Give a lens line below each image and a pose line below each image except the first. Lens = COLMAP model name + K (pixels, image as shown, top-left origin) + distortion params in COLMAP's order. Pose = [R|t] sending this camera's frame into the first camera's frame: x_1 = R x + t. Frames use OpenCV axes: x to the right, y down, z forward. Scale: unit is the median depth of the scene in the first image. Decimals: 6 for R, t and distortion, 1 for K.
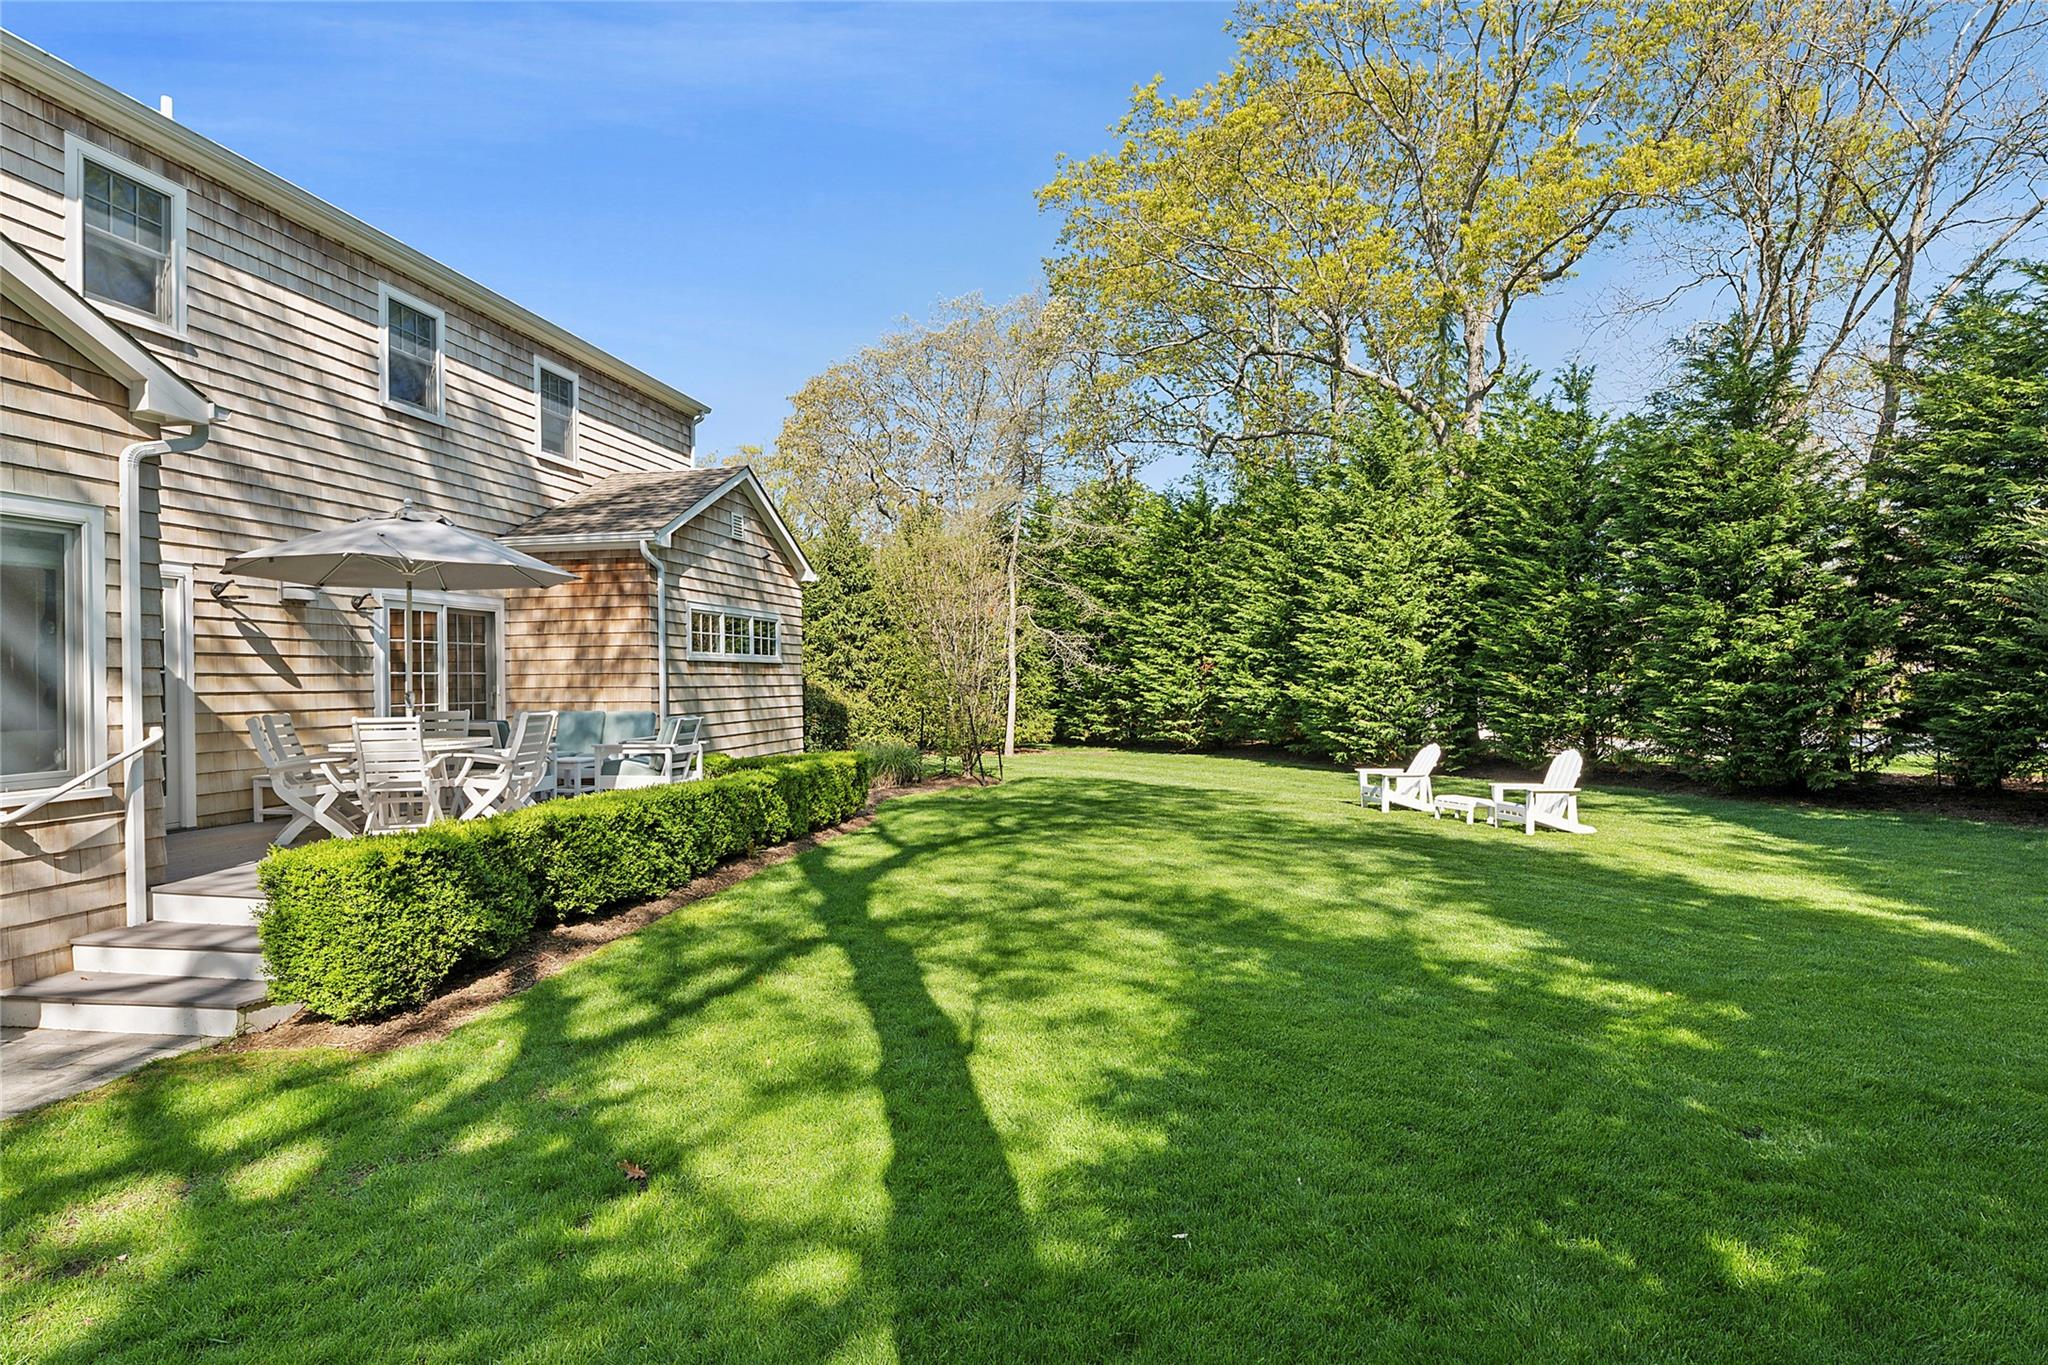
lens RADIAL K [[1059.0, 0, 1024.0], [0, 1059.0, 685.6], [0, 0, 1]] dist [0.000468, -0.001229]
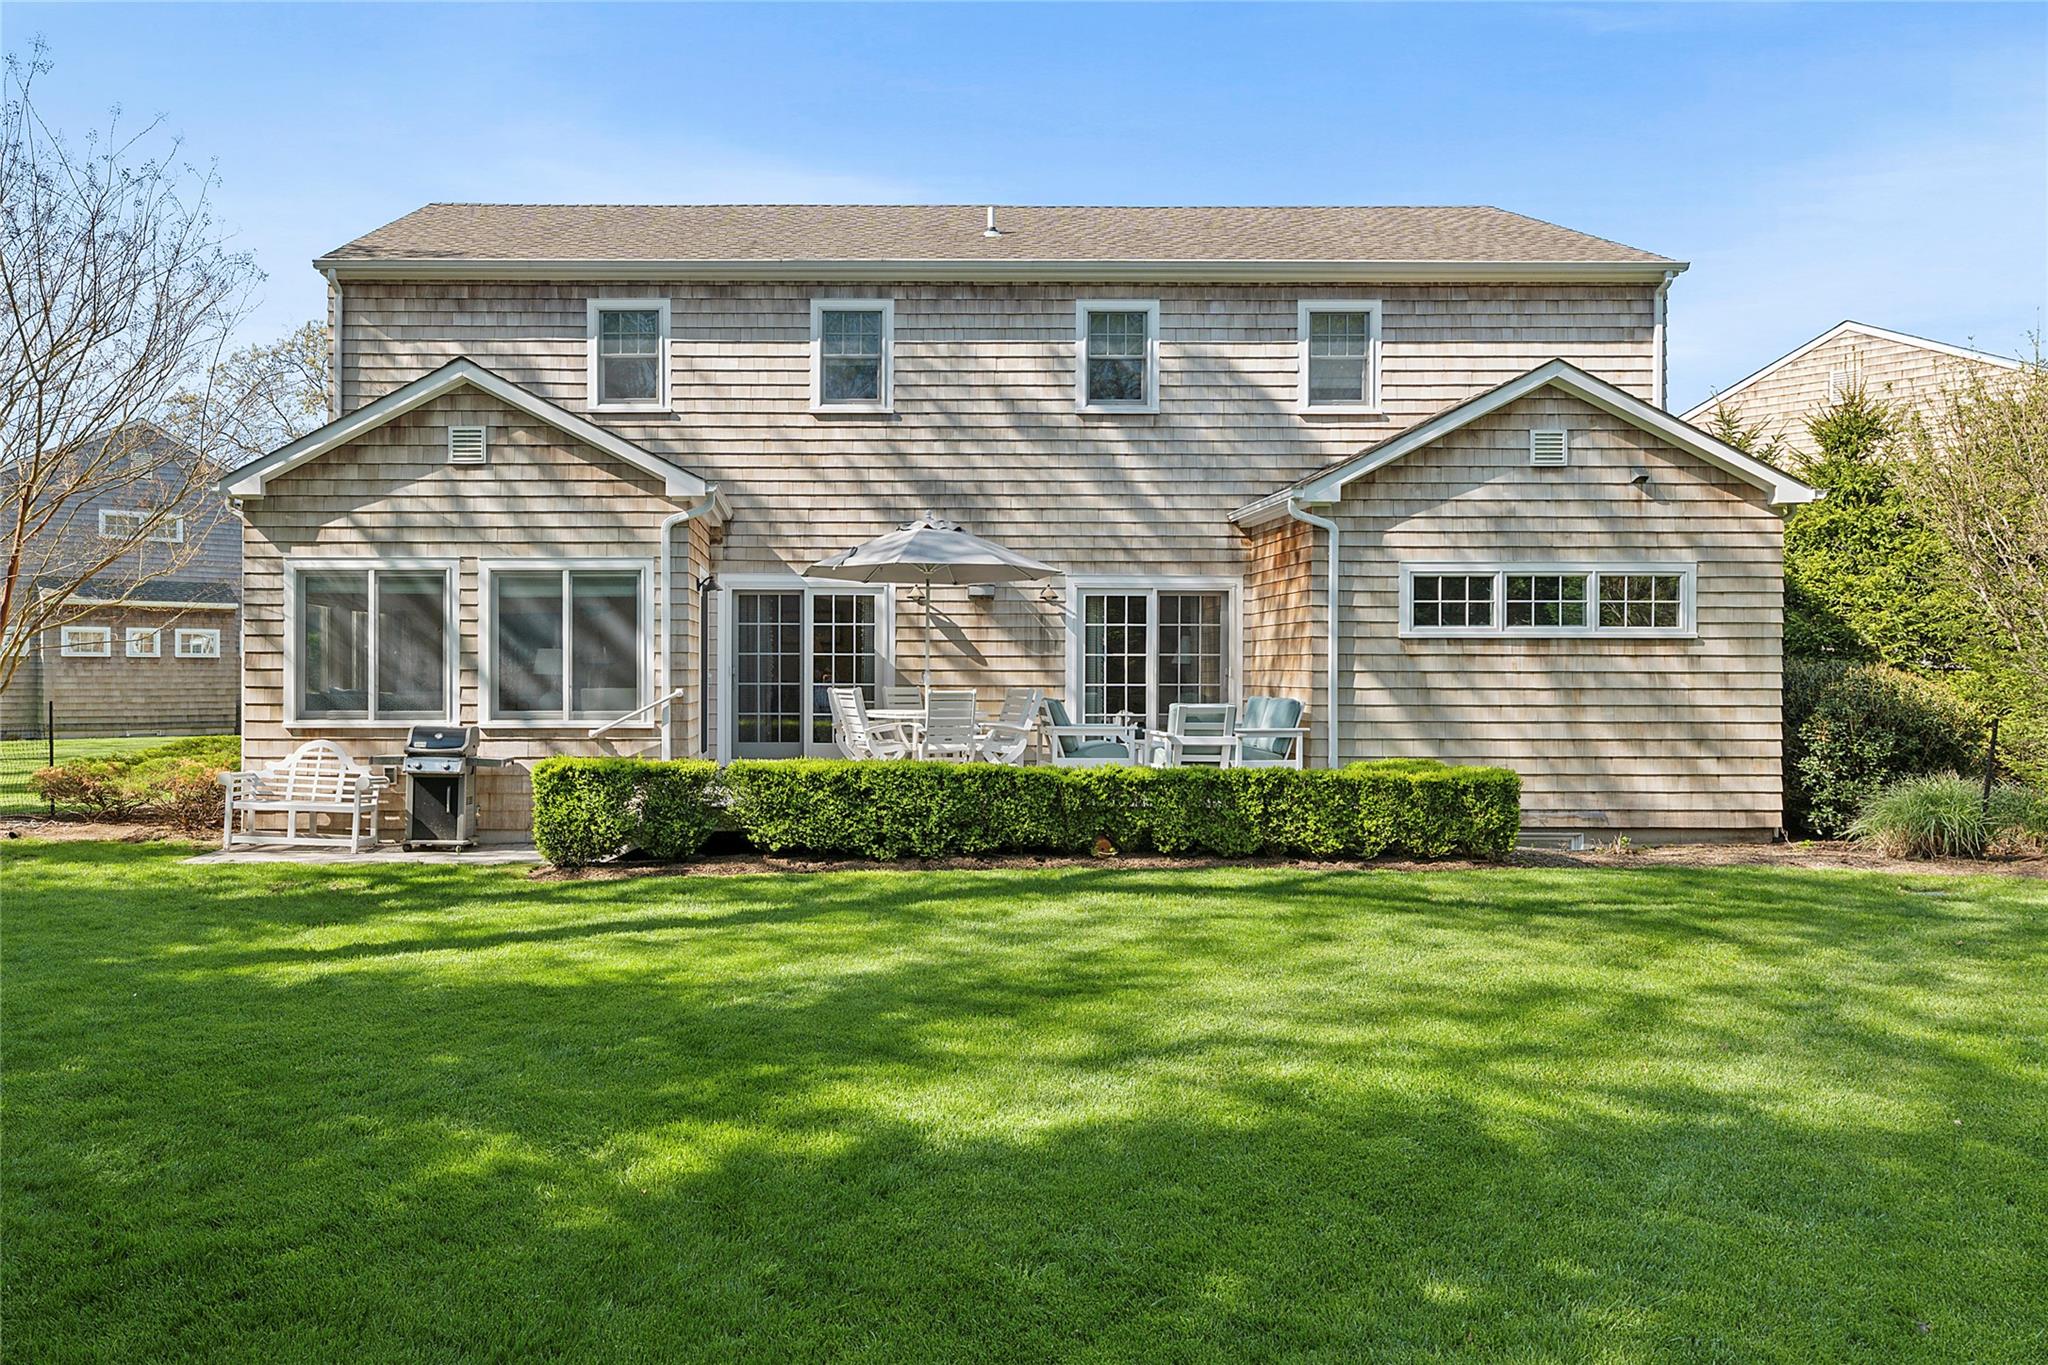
lens RADIAL K [[1516.3, 0, 1023.3], [0, 1516.3, 676.7], [0, 0, 1]] dist [0.009428, -0.001197]
pose [[0.182087, 0.012604, -0.983202, 0.870860], [-0.009680, 0.999892, 0.011025, -0.005631], [0.983235, 0.007510, 0.182190, 0.608975]]
